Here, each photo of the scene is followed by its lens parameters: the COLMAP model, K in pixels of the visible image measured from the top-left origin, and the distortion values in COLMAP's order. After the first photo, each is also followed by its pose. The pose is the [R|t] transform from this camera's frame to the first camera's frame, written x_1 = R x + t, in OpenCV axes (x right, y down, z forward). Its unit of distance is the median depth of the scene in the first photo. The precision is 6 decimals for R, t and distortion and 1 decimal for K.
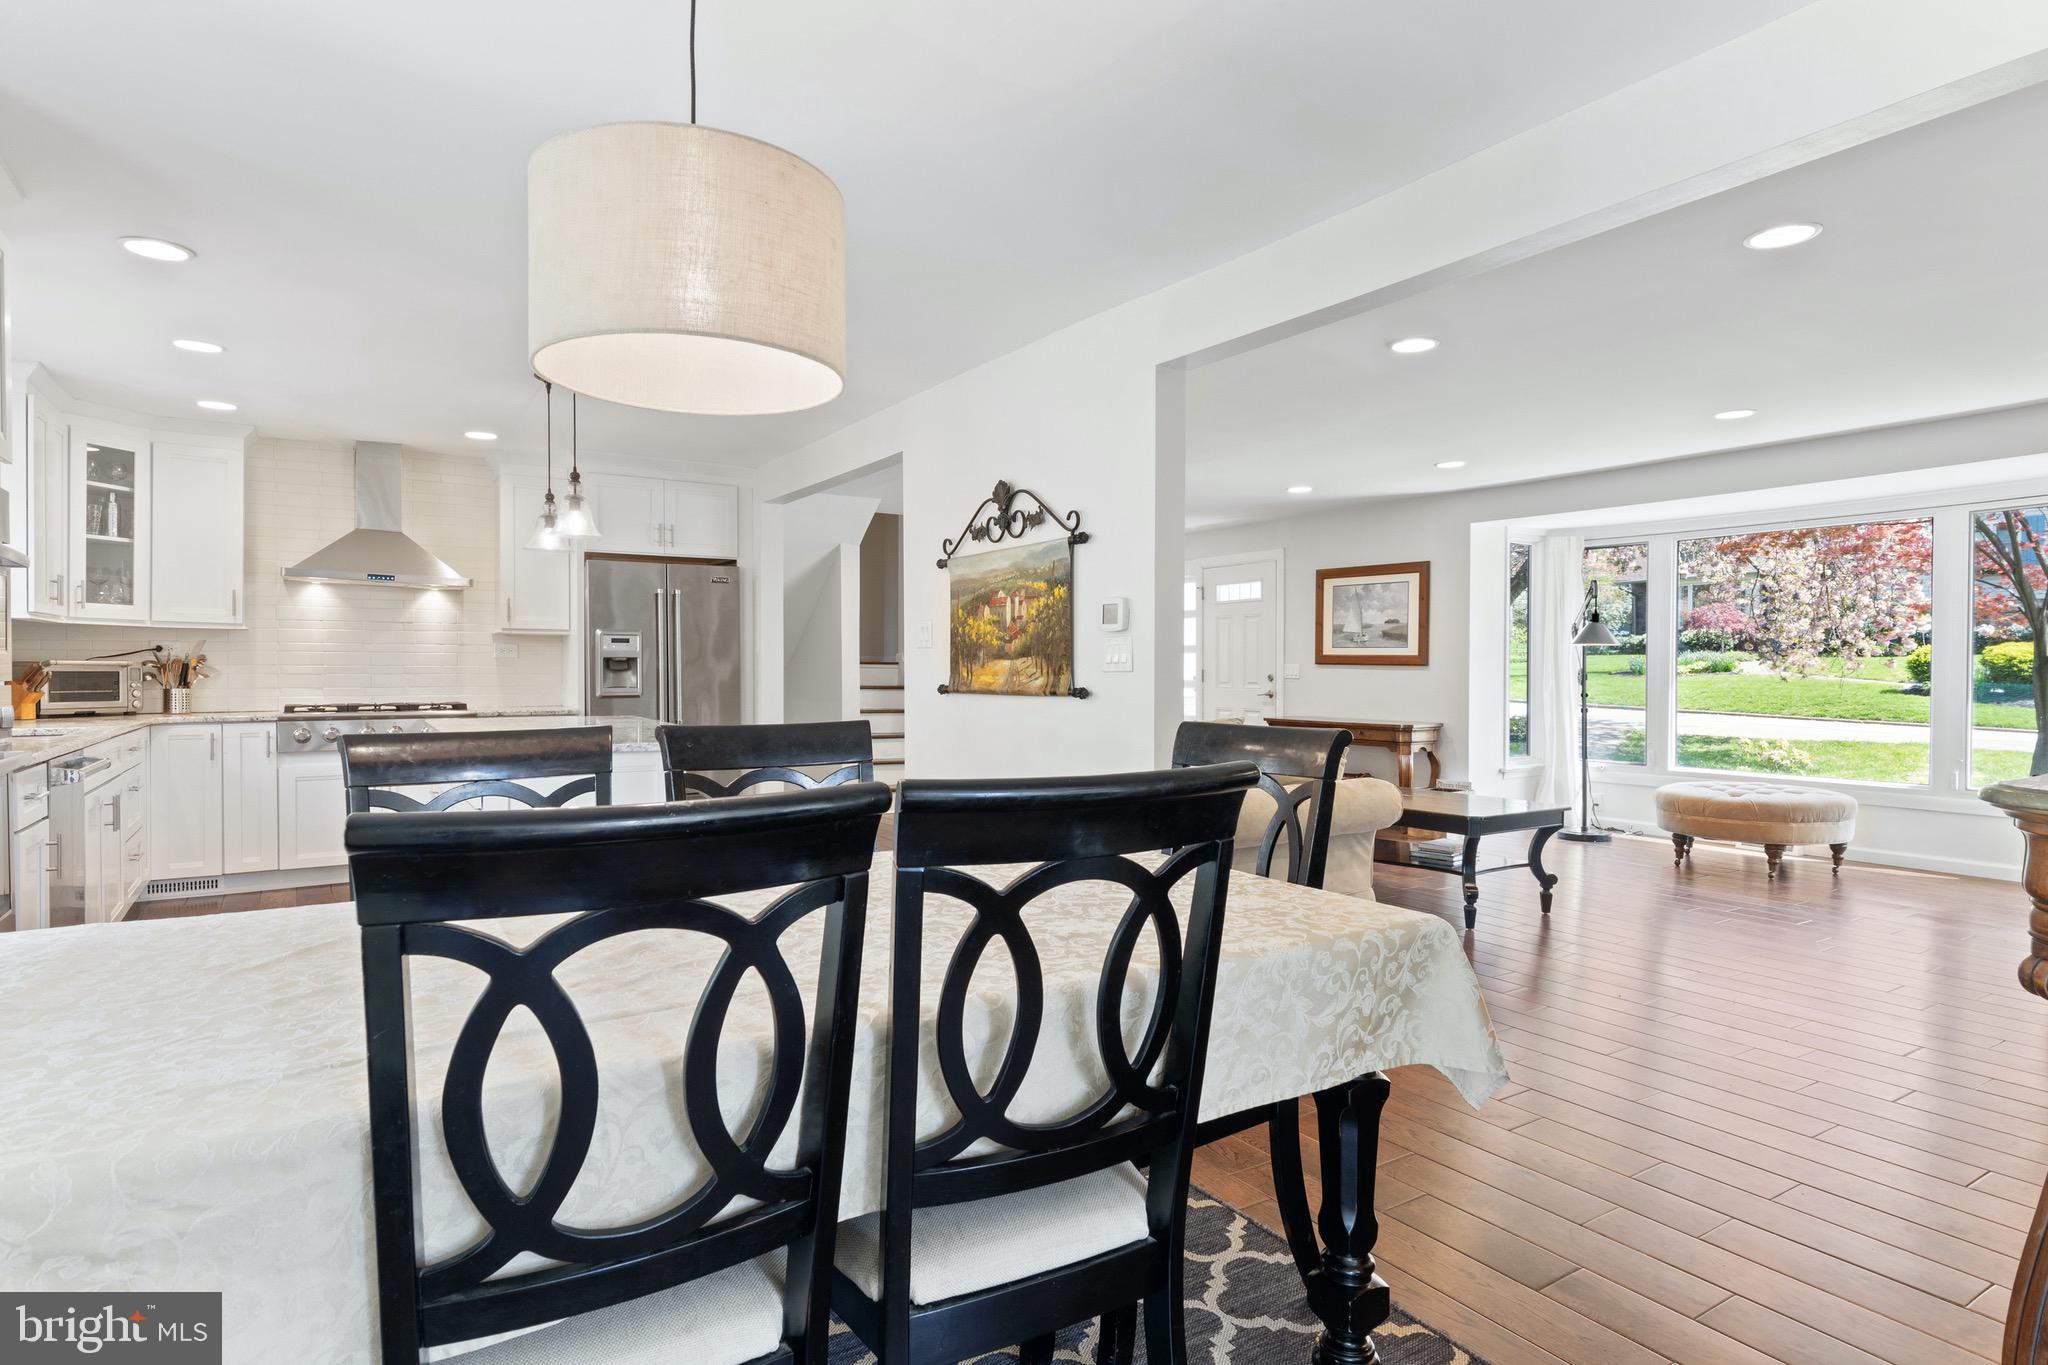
lens RADIAL K [[1102.1, 0, 1009.0], [0, 1102.1, 683.1], [0, 0, 1]] dist [0.018126, -0.002257]
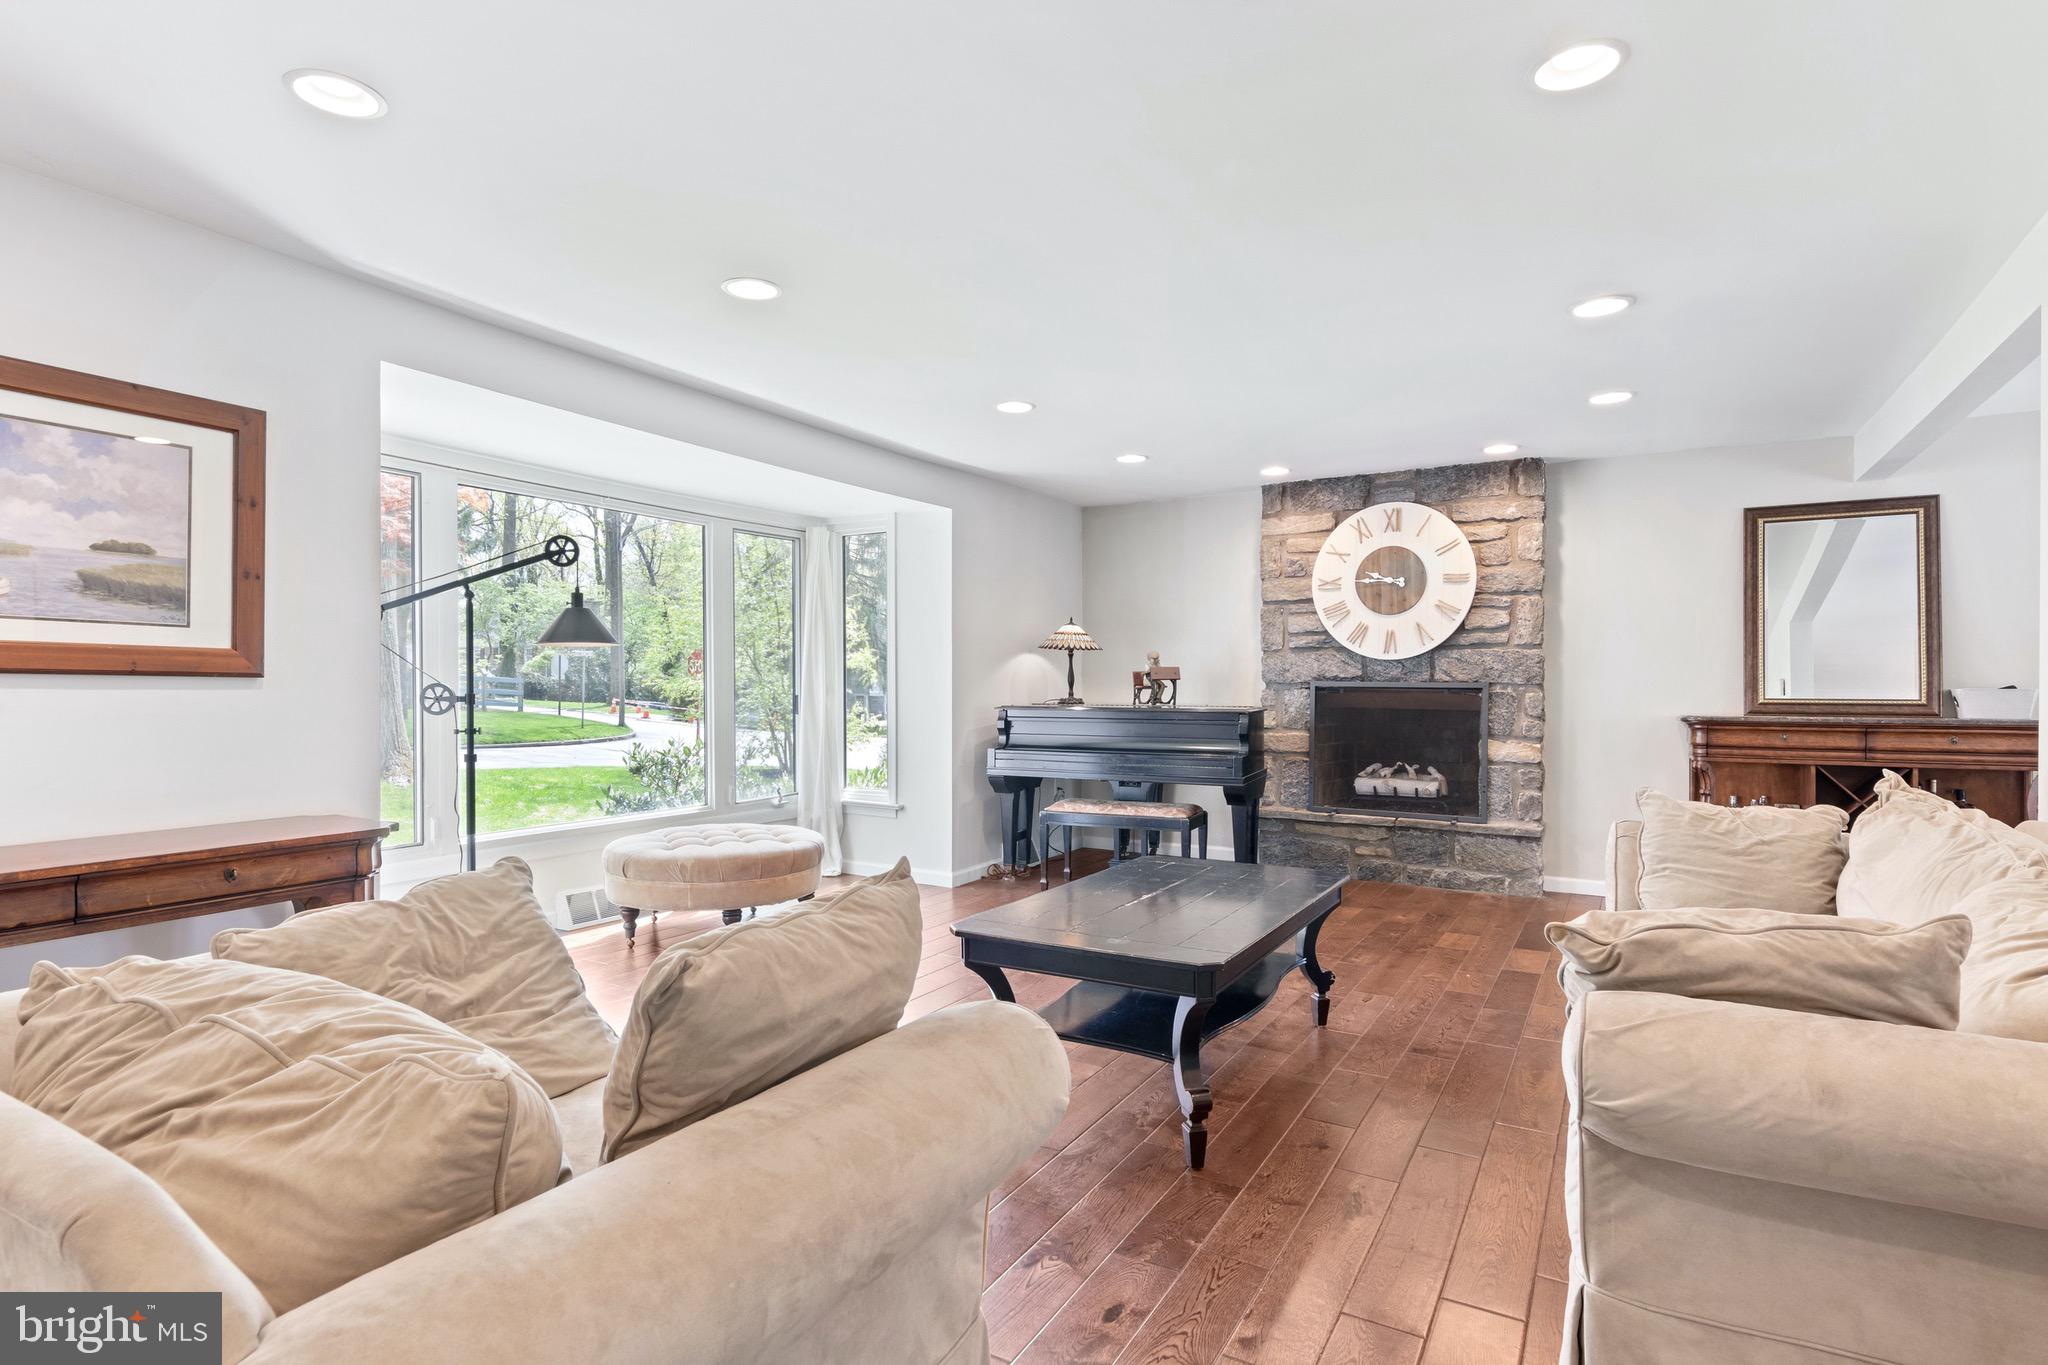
lens RADIAL K [[1037.2, 0, 1018.6], [0, 1037.2, 686.3], [0, 0, 1]] dist [0.012517, -0.005675]
pose [[-0.457512, -0.001997, 0.889201, -0.084538], [0.011733, 0.999897, 0.008283, -0.013993], [-0.889126, 0.014223, -0.457442, 1.053916]]
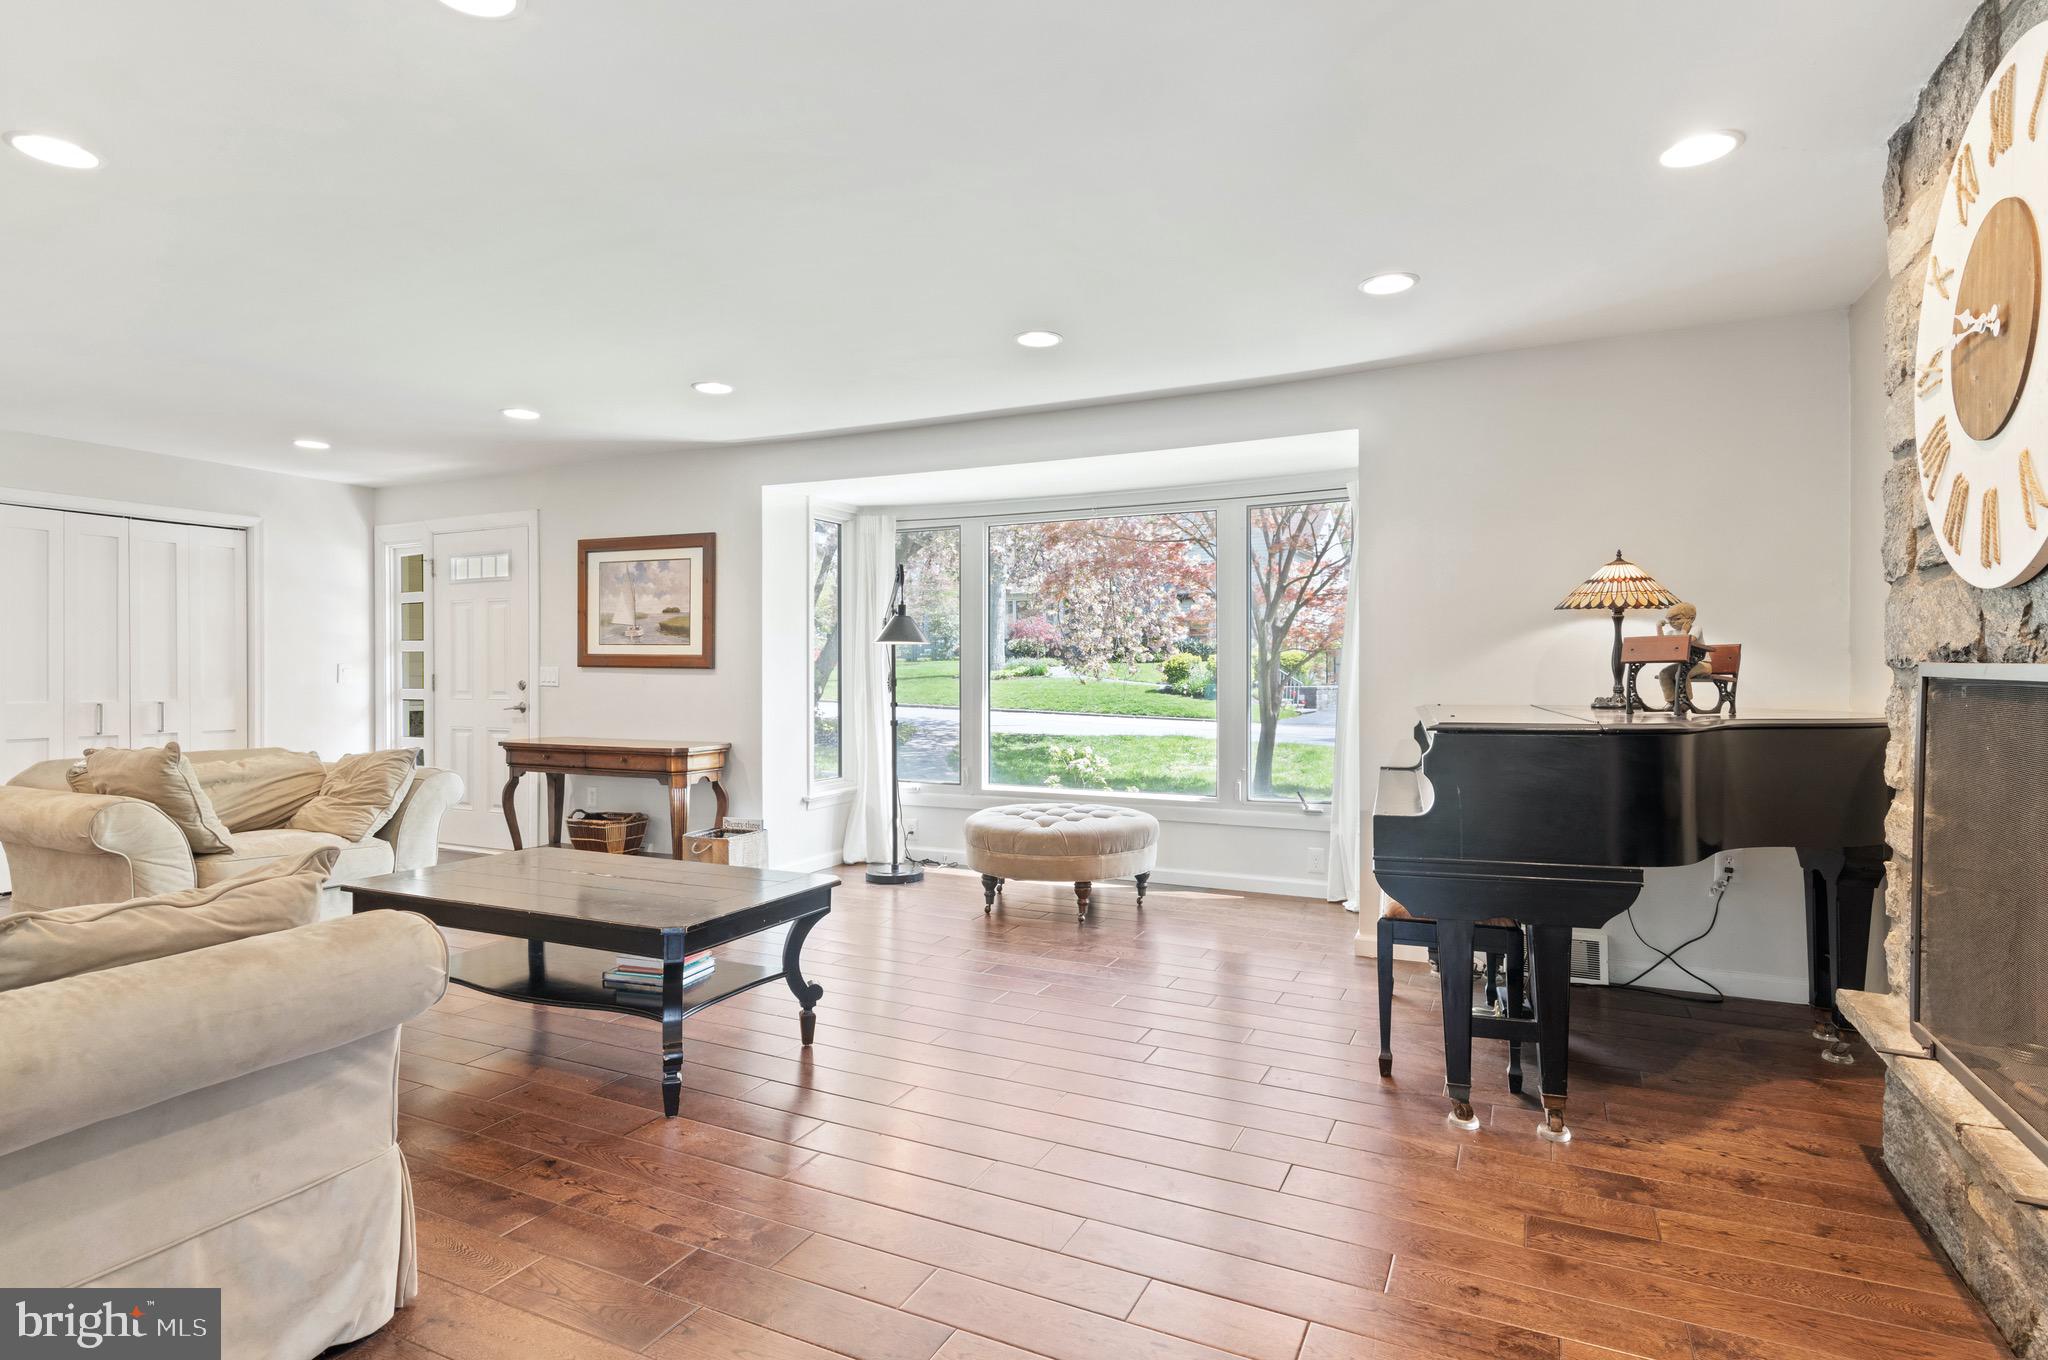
lens RADIAL K [[1037.2, 0, 1032.7], [0, 1037.2, 685.8], [0, 0, 1]] dist [0.012517, -0.005675]
pose [[0.844803, -0.006997, 0.535032, 0.203356], [0.007331, 0.999972, 0.001502, -0.003882], [-0.535027, 0.002654, 0.844831, 0.306838]]
